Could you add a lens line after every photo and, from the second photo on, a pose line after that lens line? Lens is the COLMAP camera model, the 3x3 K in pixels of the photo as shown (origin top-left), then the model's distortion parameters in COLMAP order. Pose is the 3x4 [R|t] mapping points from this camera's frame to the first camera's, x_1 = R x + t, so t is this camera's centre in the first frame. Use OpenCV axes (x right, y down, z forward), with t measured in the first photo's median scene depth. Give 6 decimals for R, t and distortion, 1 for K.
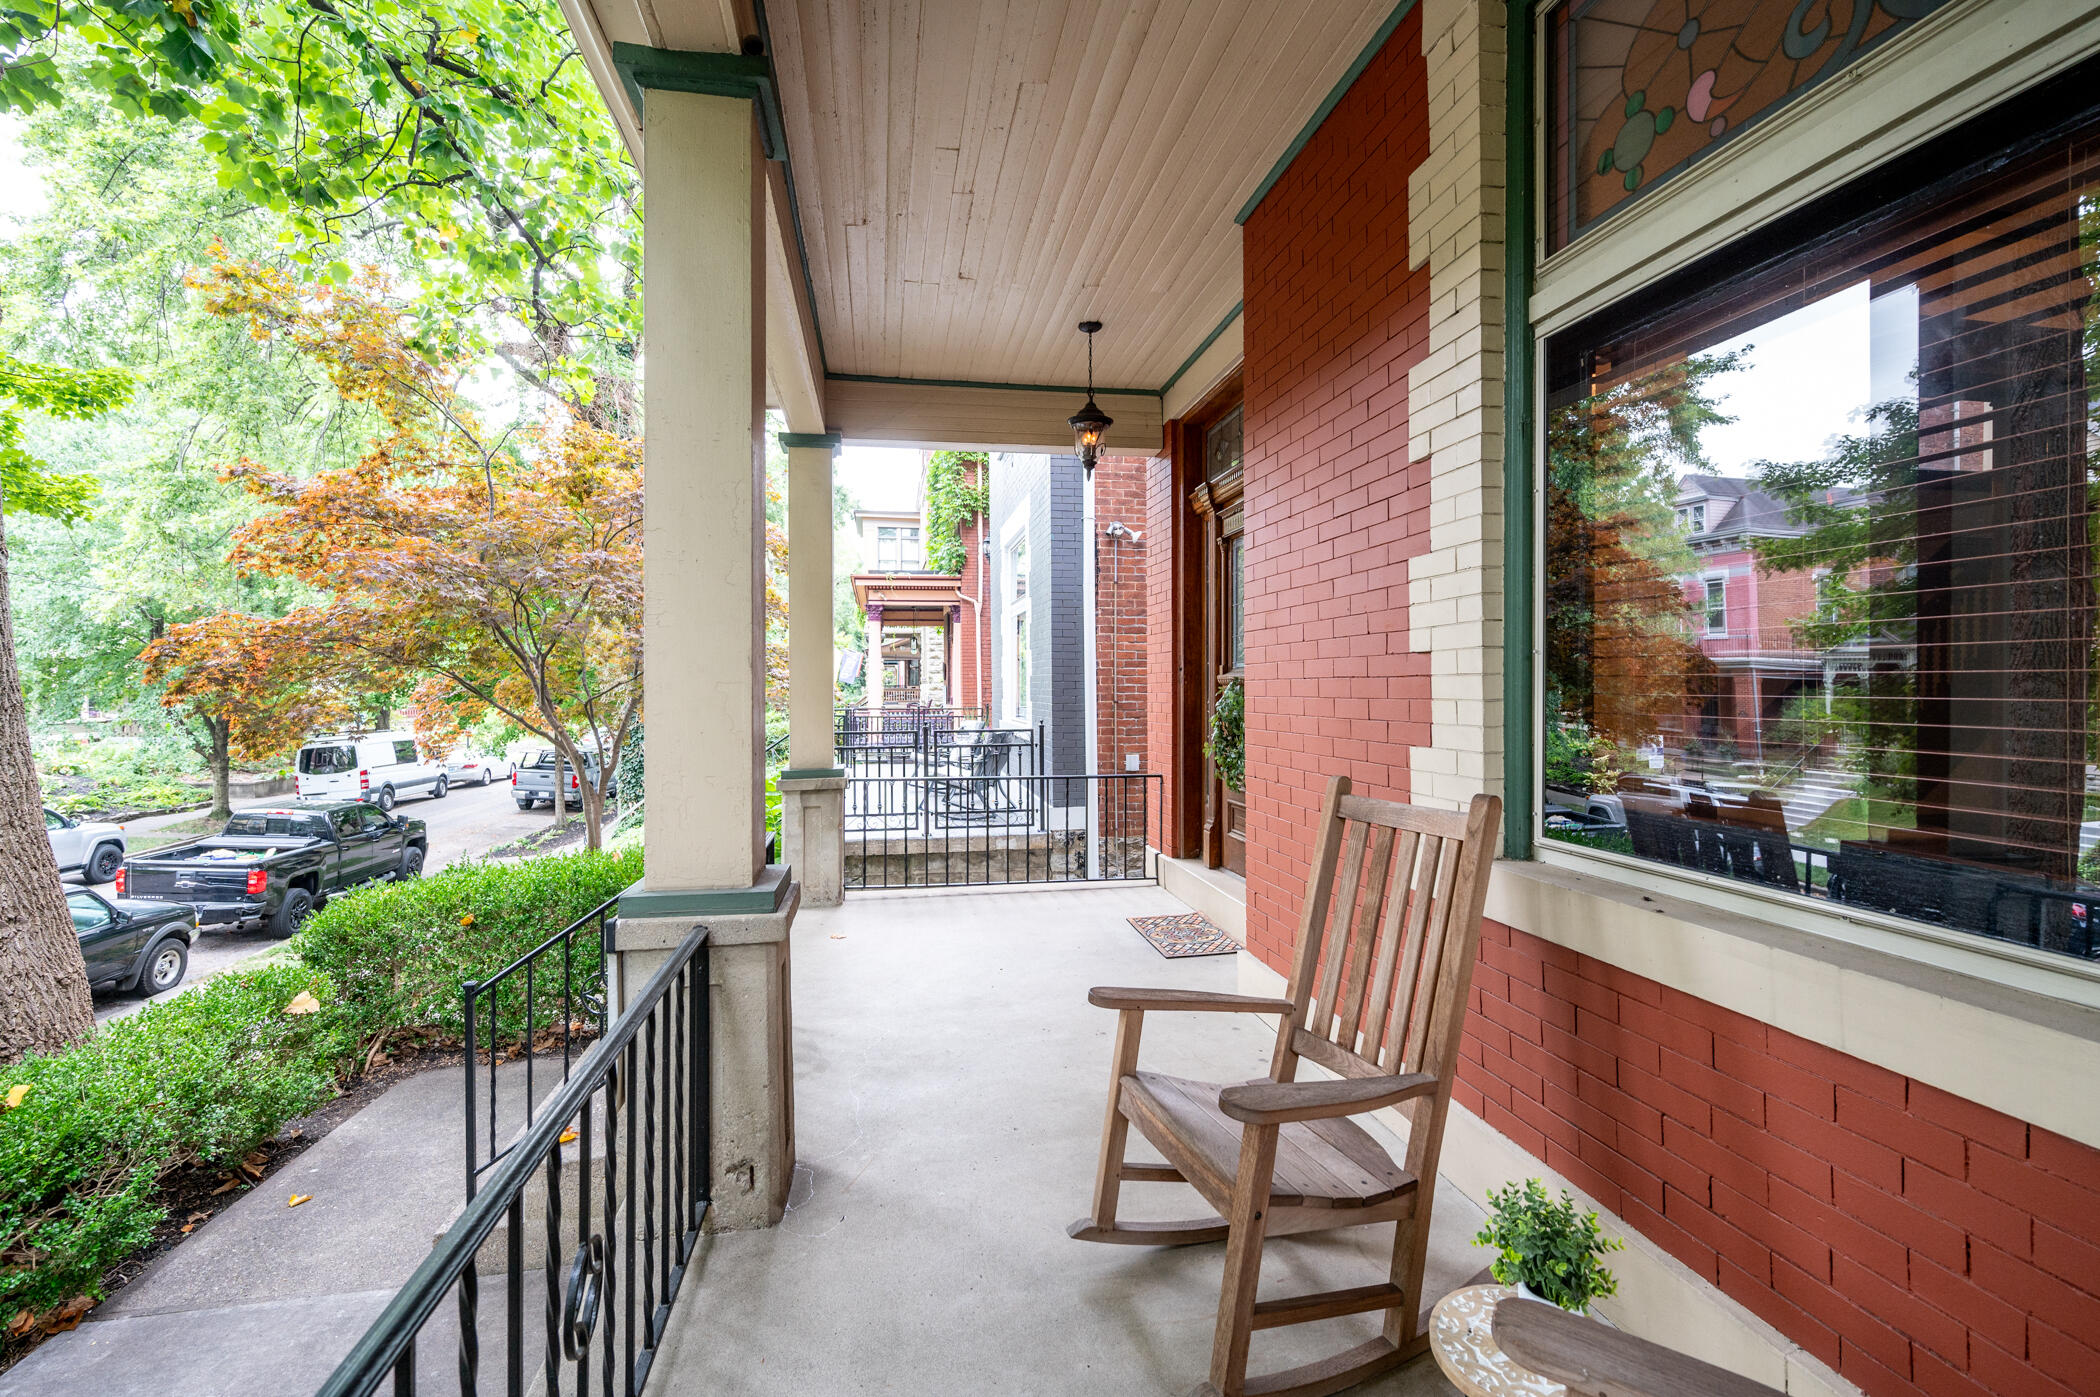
lens RADIAL K [[932.4, 0, 1050.0], [0, 932.4, 698.5], [0, 0, 1]] dist [0.001769, 0.000335]
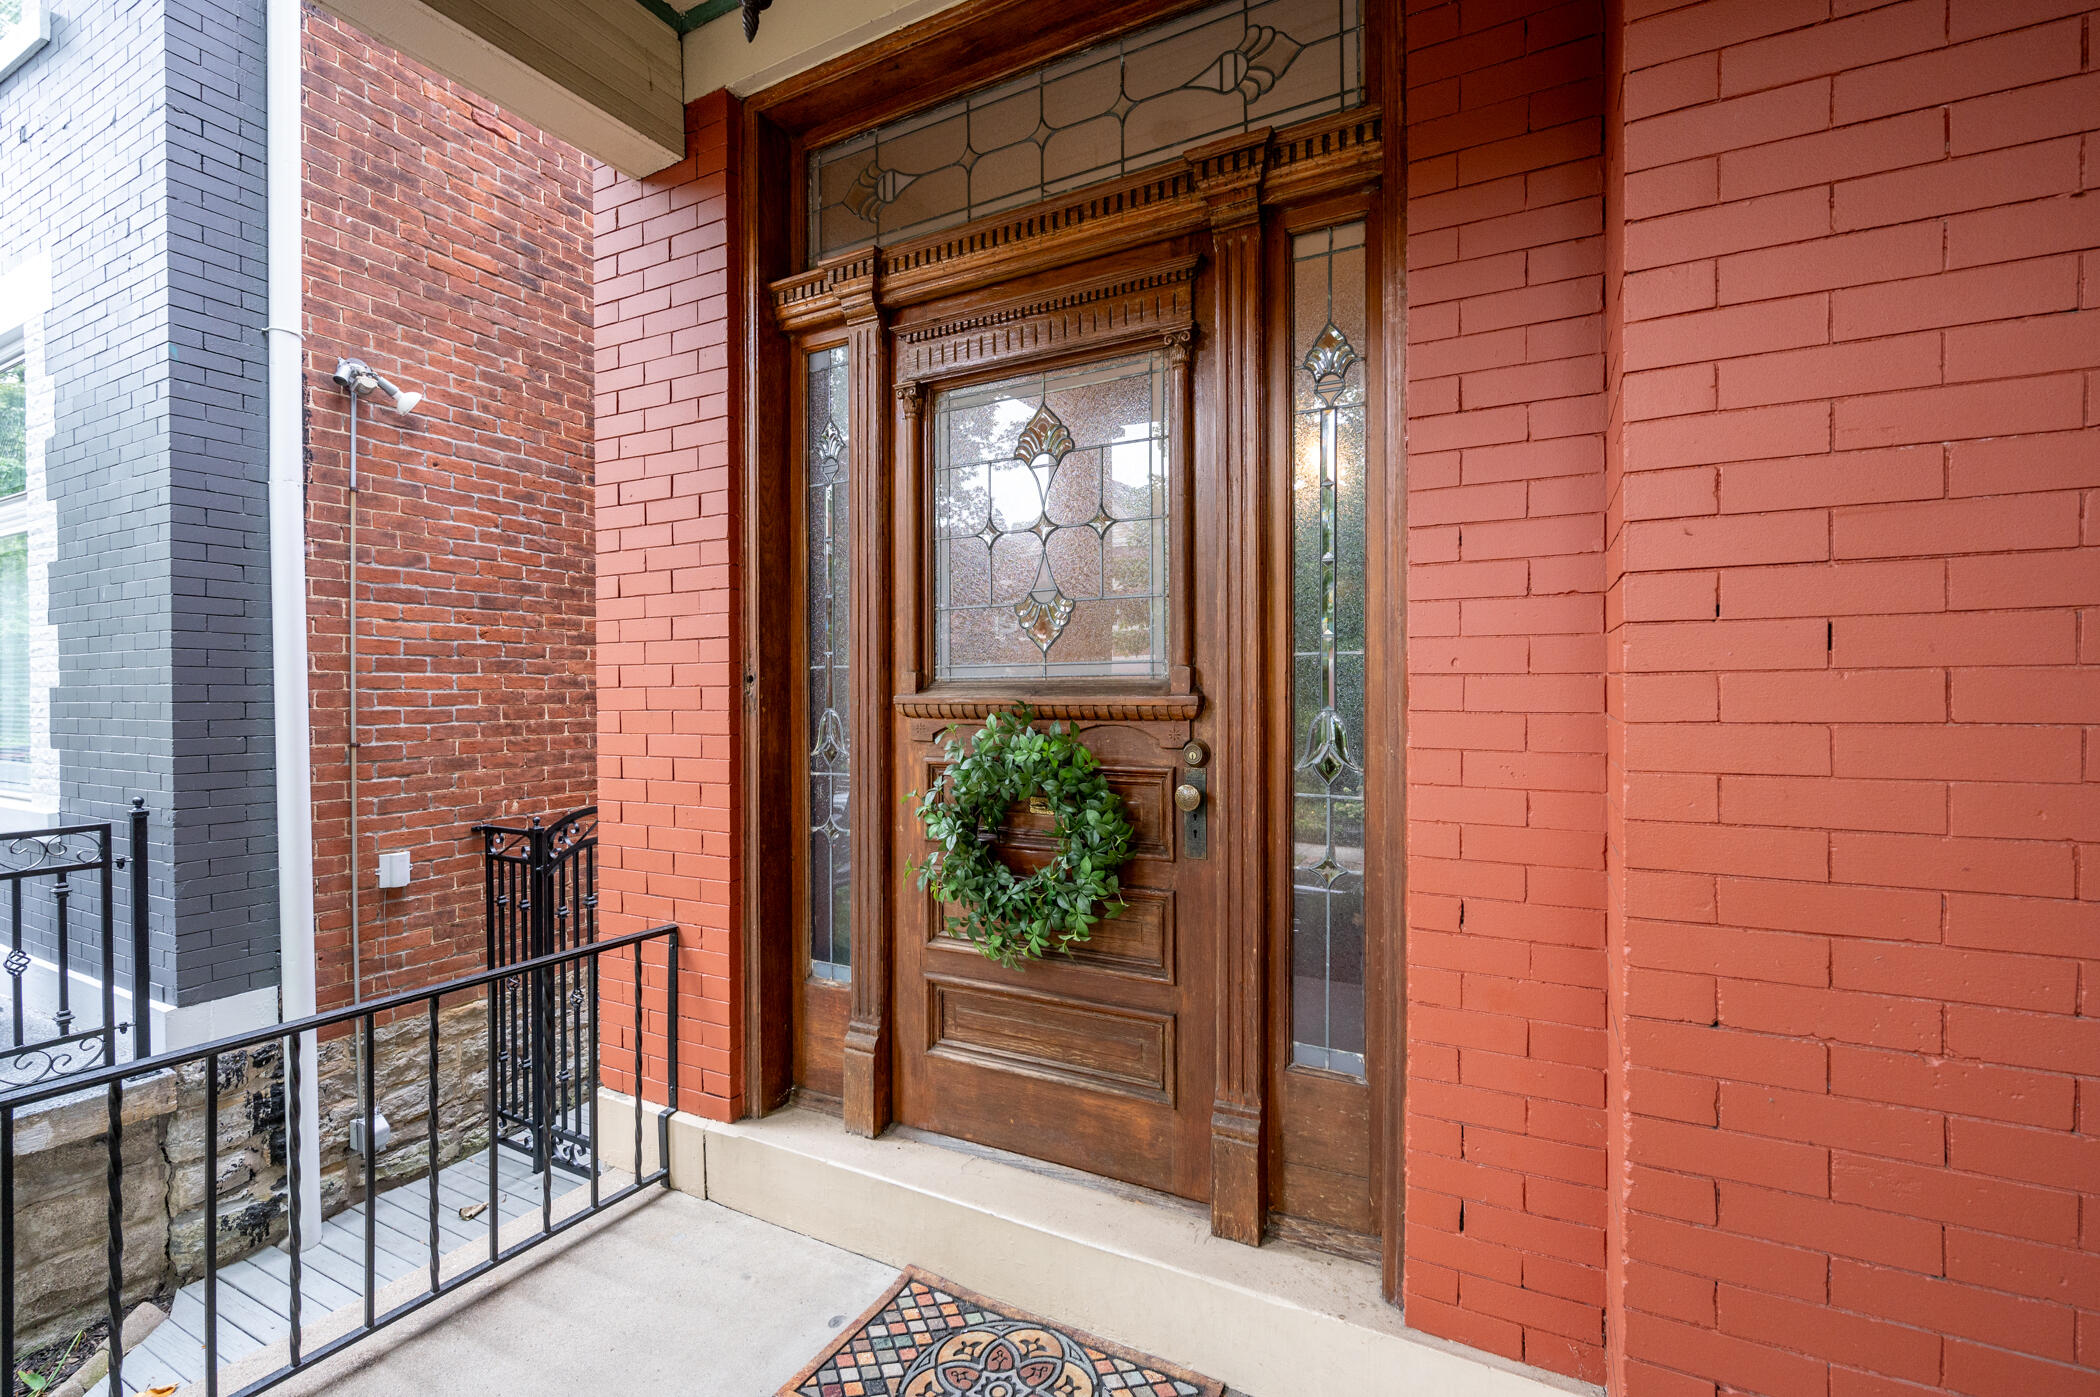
lens RADIAL K [[932.4, 0, 1050.0], [0, 932.4, 698.5], [0, 0, 1]] dist [0.001769, 0.000335]
pose [[0.623726, -0.000803, 0.781642, -0.078213], [0.011300, 0.999904, -0.007990, -0.012150], [-0.781561, 0.013816, 0.623676, 0.439452]]
